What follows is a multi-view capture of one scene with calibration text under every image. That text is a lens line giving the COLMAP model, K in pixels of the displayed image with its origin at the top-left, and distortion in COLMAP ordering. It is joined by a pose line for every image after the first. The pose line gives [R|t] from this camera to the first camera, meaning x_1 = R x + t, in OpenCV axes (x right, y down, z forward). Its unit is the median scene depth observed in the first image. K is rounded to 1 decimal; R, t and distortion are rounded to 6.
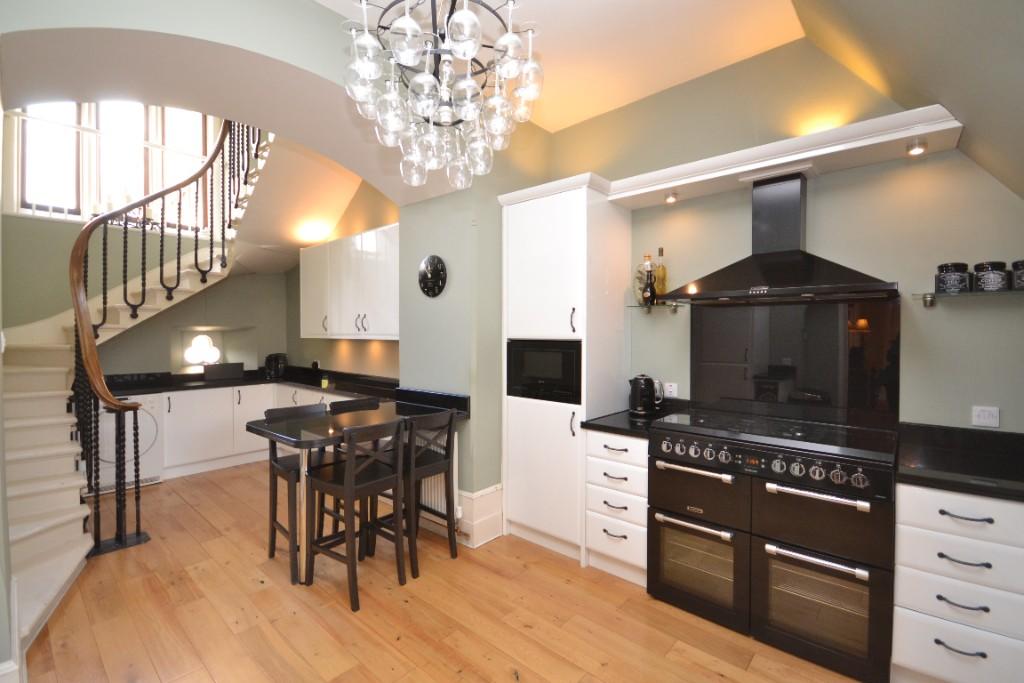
lens RADIAL K [[454.6, 0, 512.0], [0, 454.6, 341.5], [0, 0, 1]] dist [0.000598, -0.000428]
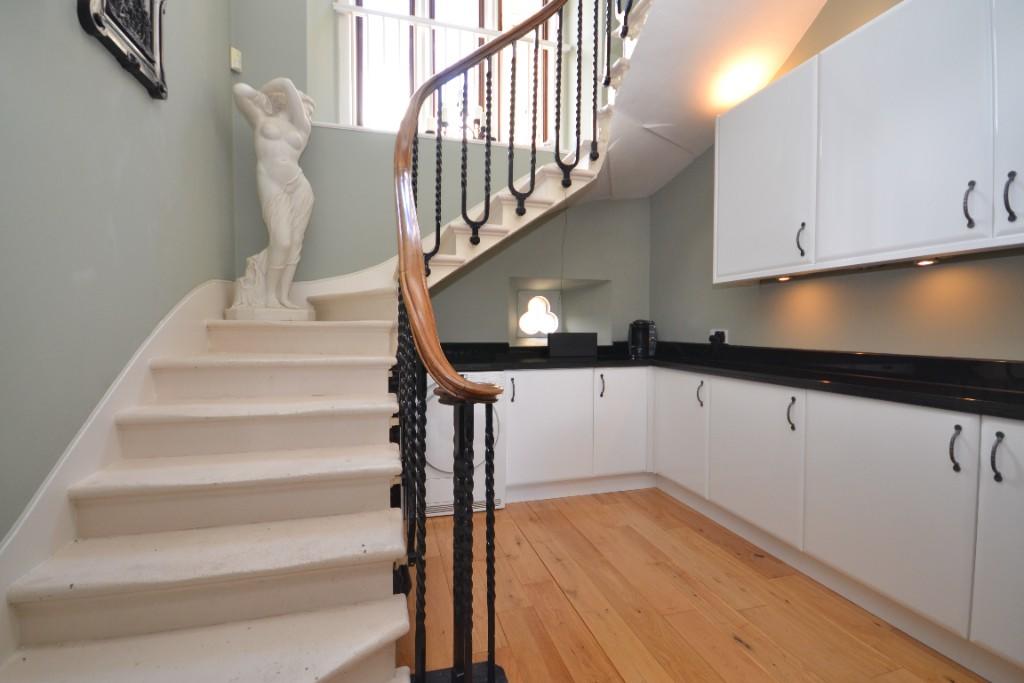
lens RADIAL K [[454.6, 0, 512.0], [0, 454.6, 341.5], [0, 0, 1]] dist [0.000598, -0.000428]
pose [[0.842694, 0.017672, -0.538102, -0.440687], [-0.012688, 0.999835, 0.012967, 0.066583], [0.538243, -0.004100, 0.842780, 0.492753]]
